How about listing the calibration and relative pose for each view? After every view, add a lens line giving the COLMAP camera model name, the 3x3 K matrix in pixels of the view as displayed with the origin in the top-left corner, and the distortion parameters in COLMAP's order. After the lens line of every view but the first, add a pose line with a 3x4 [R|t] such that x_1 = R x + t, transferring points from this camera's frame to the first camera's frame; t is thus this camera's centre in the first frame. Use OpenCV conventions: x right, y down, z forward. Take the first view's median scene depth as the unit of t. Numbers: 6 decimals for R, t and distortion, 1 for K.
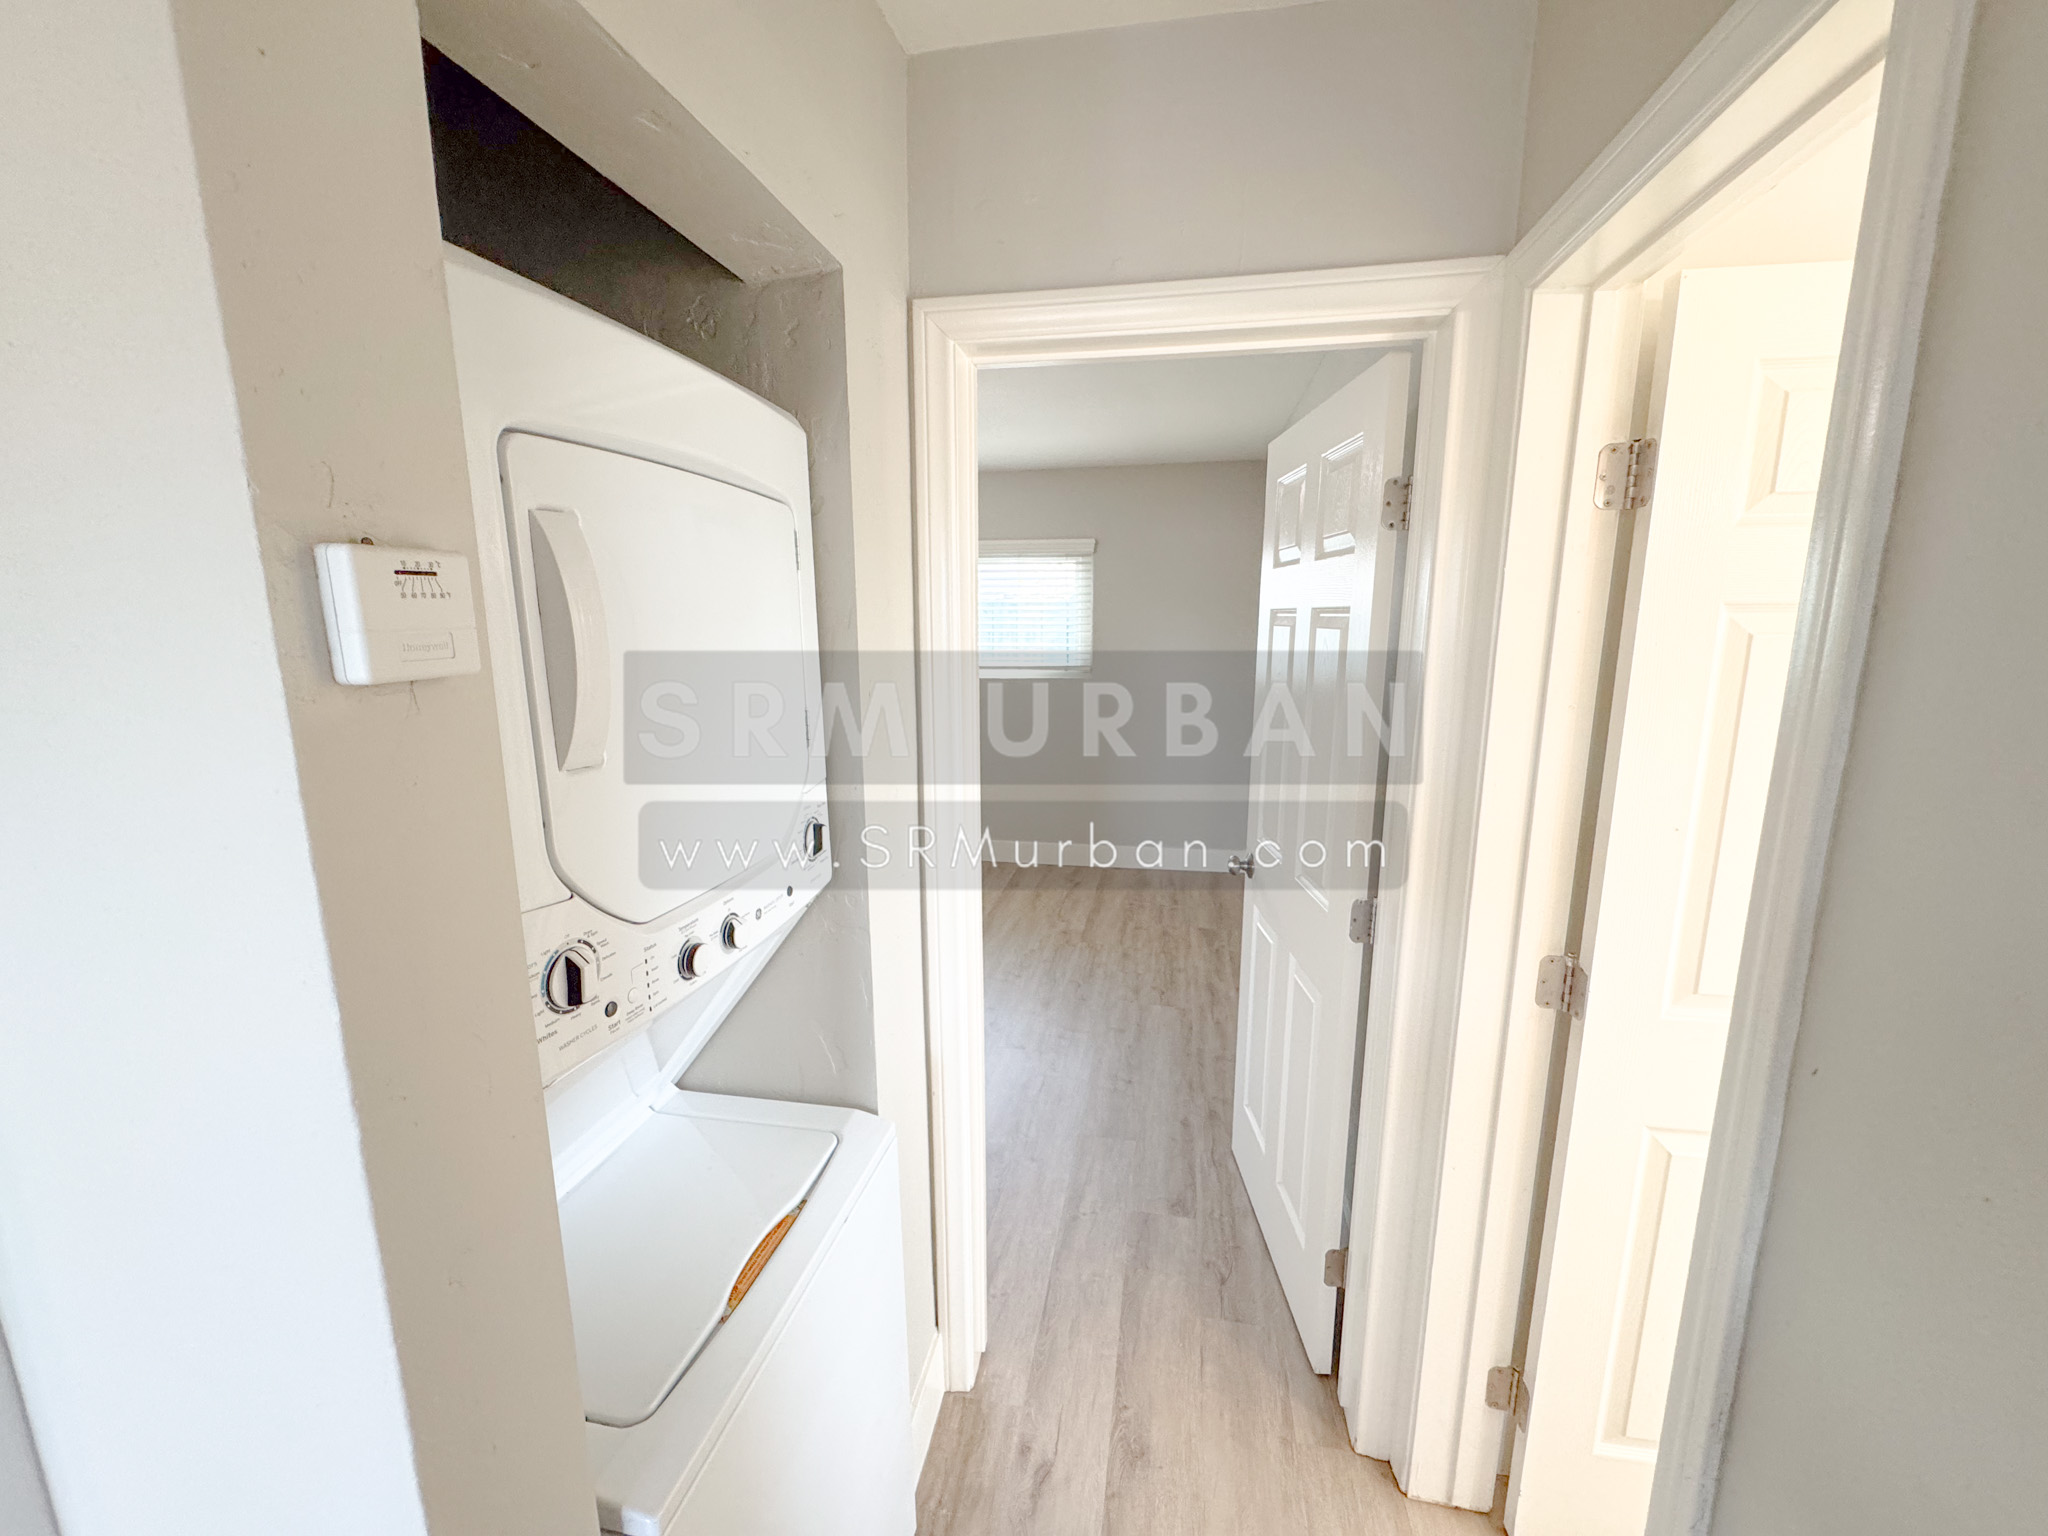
lens RADIAL K [[816.9, 0, 1030.6], [0, 816.9, 767.4], [0, 0, 1]] dist [-0.006231, 0.000695]
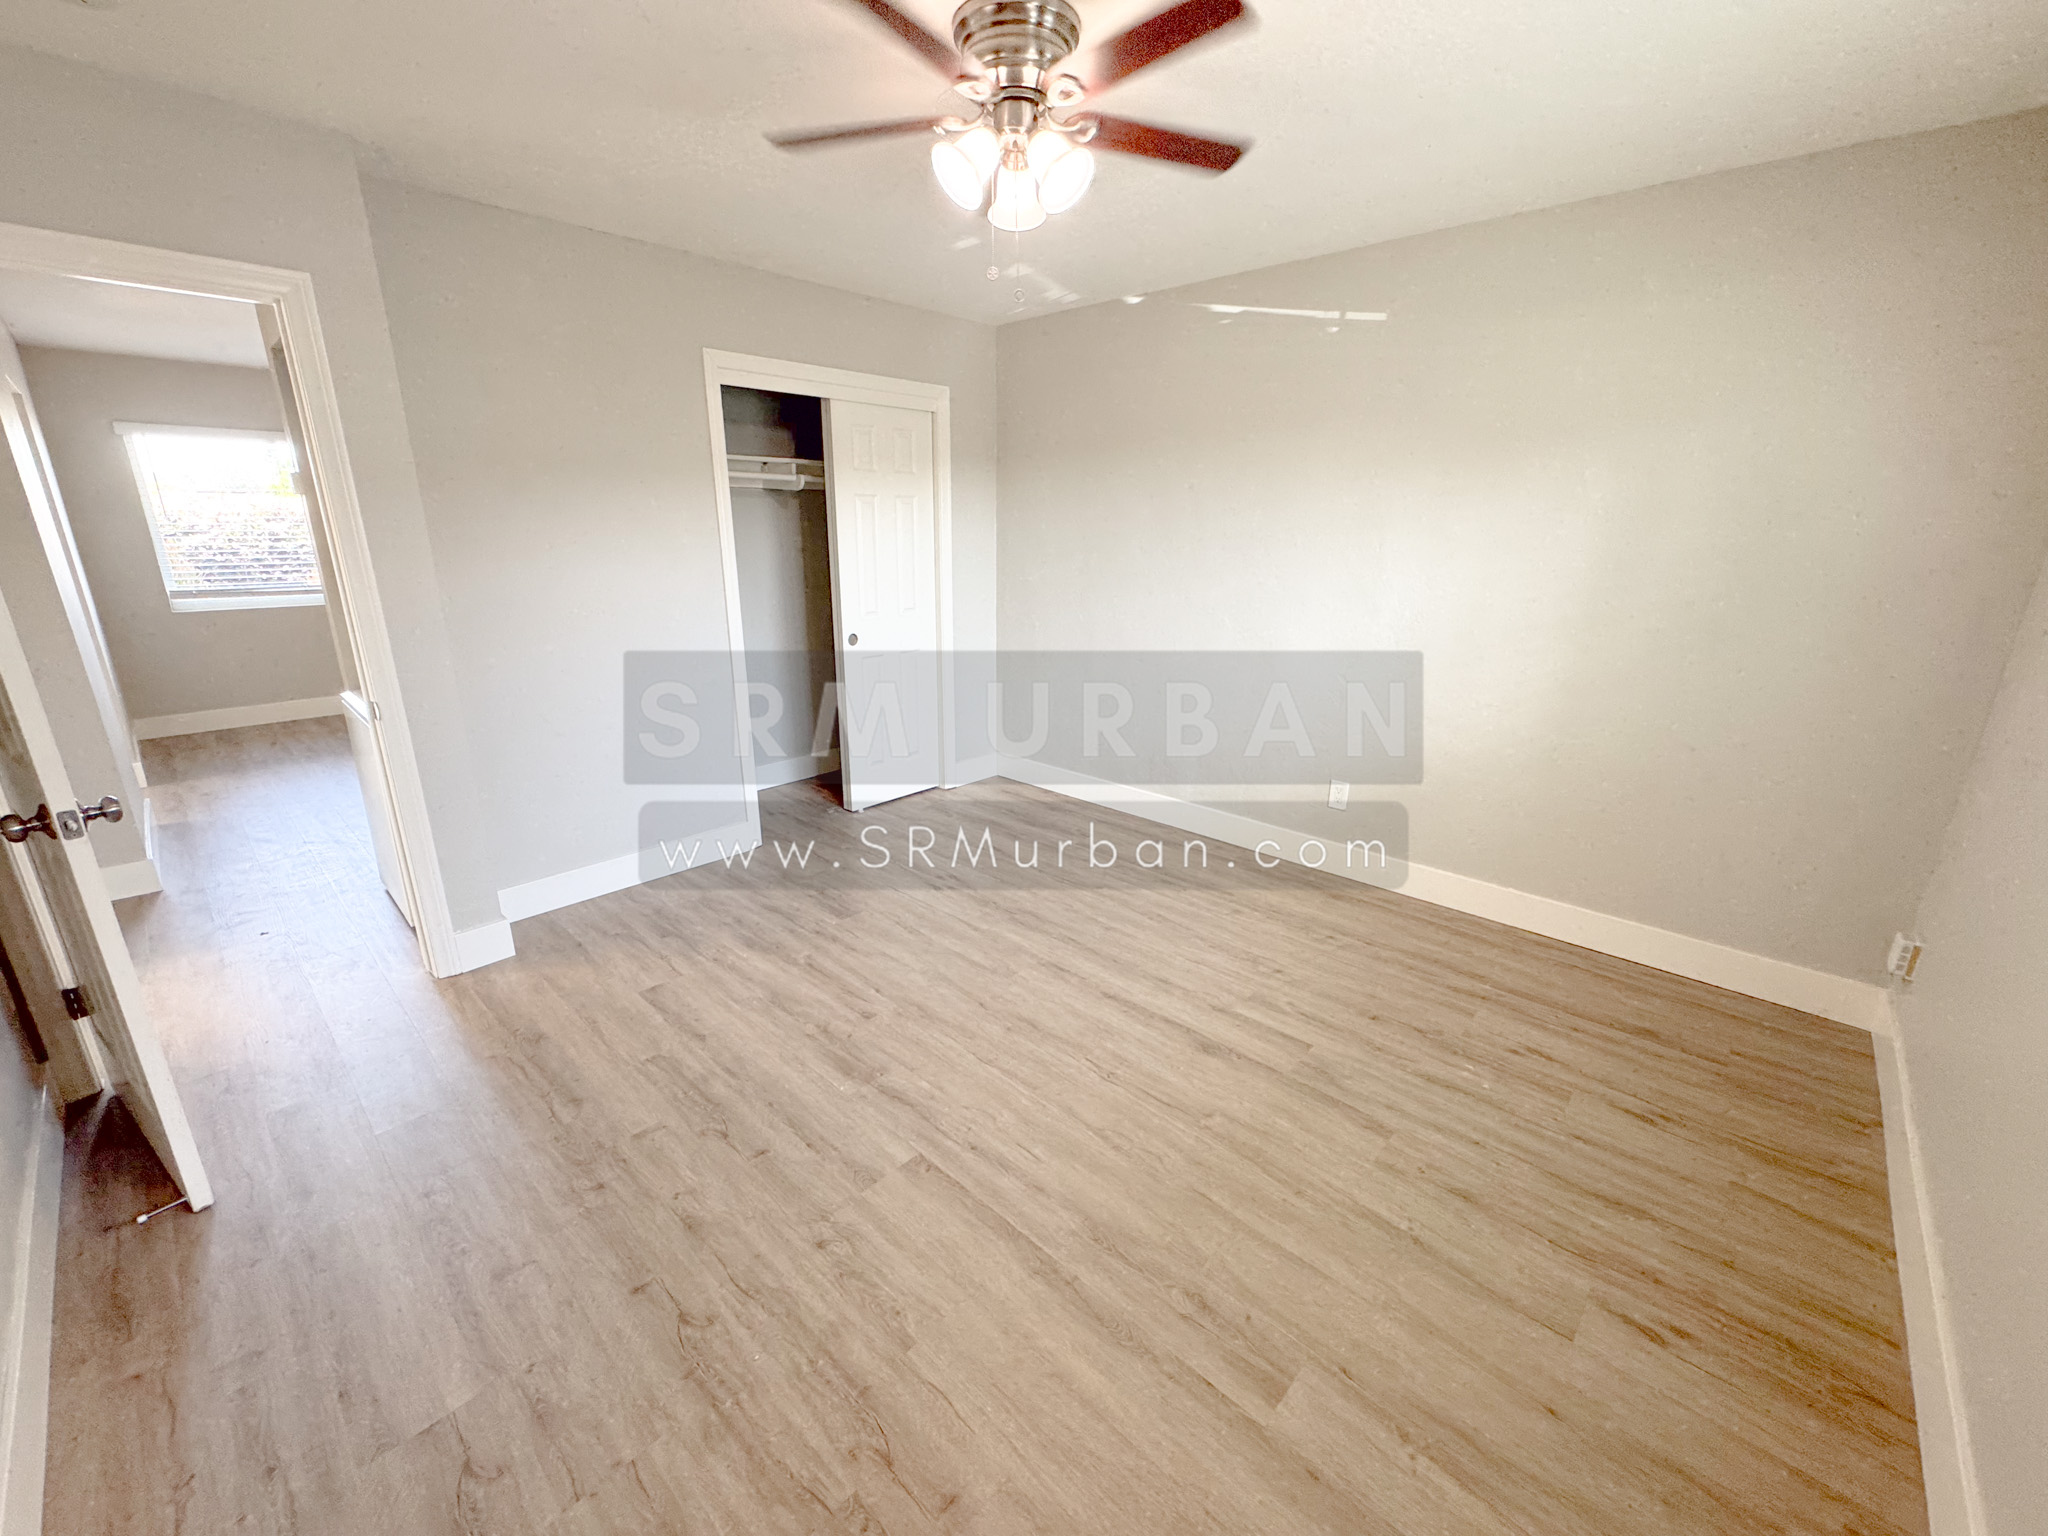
lens RADIAL K [[816.9, 0, 1027.0], [0, 816.9, 768.3], [0, 0, 1]] dist [-0.006231, 0.000695]
pose [[-0.540181, 0.242397, -0.805884, 0.211764], [-0.155878, 0.912229, 0.378868, -0.177337], [0.826986, 0.330277, -0.454984, 1.098986]]
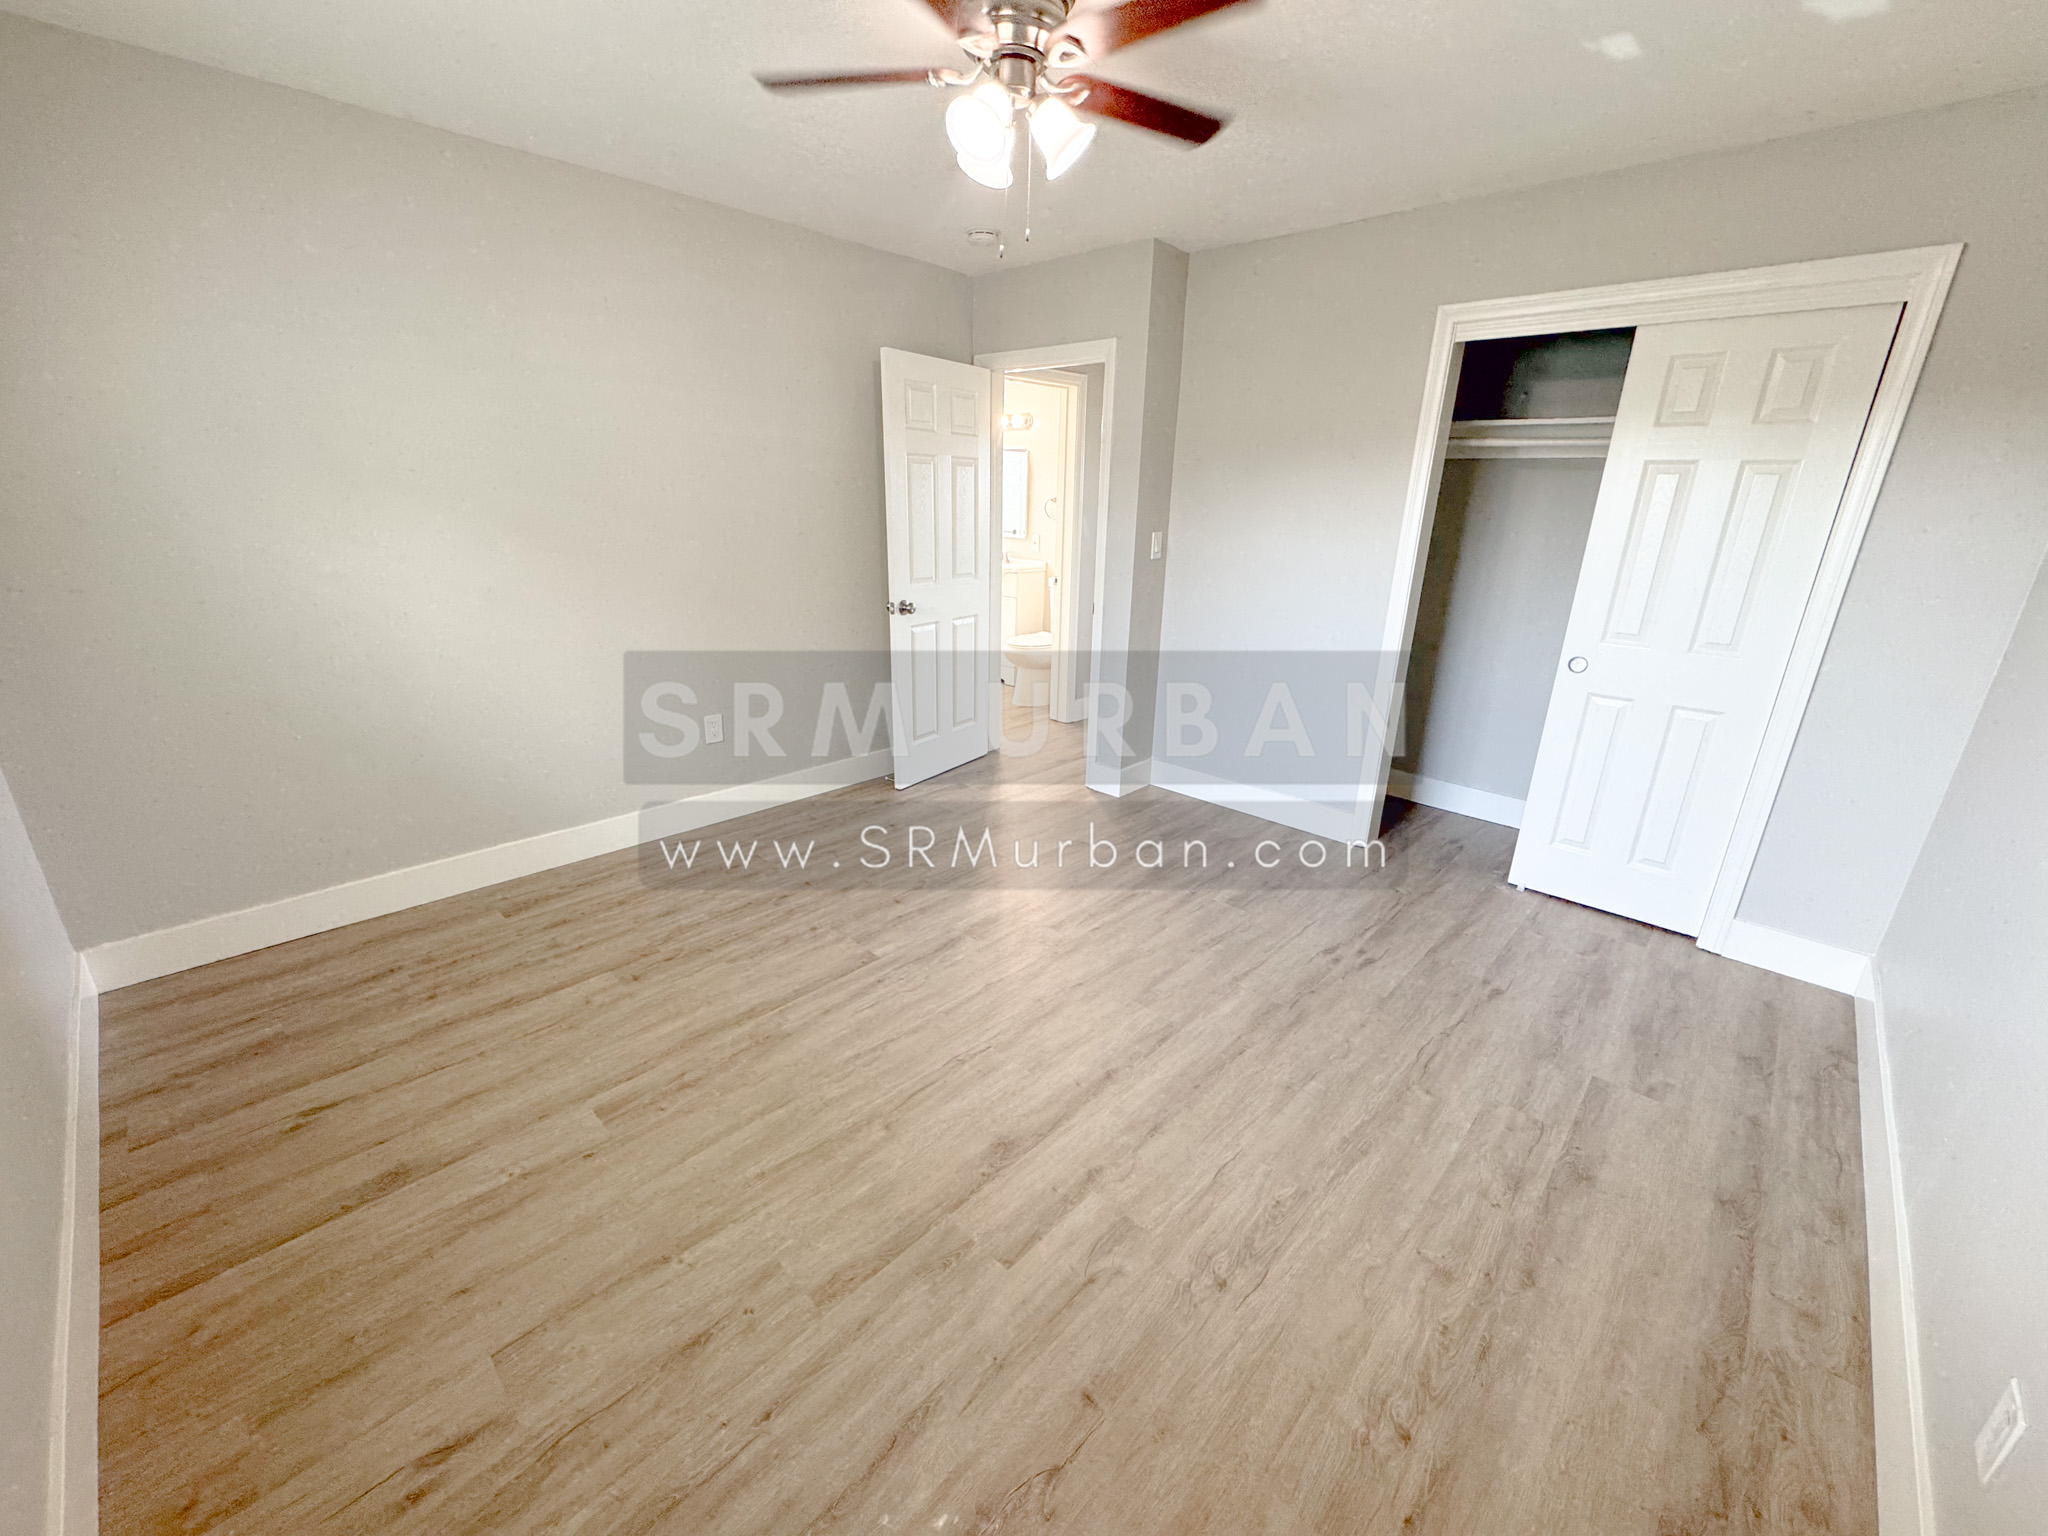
lens RADIAL K [[816.9, 0, 1021.8], [0, 816.9, 770.5], [0, 0, 1]] dist [-0.006231, 0.000695]
pose [[-0.837427, -0.195475, 0.510398, -0.490498], [0.075098, 0.883844, 0.461715, -0.198030], [-0.541365, 0.424982, -0.725475, 1.248917]]
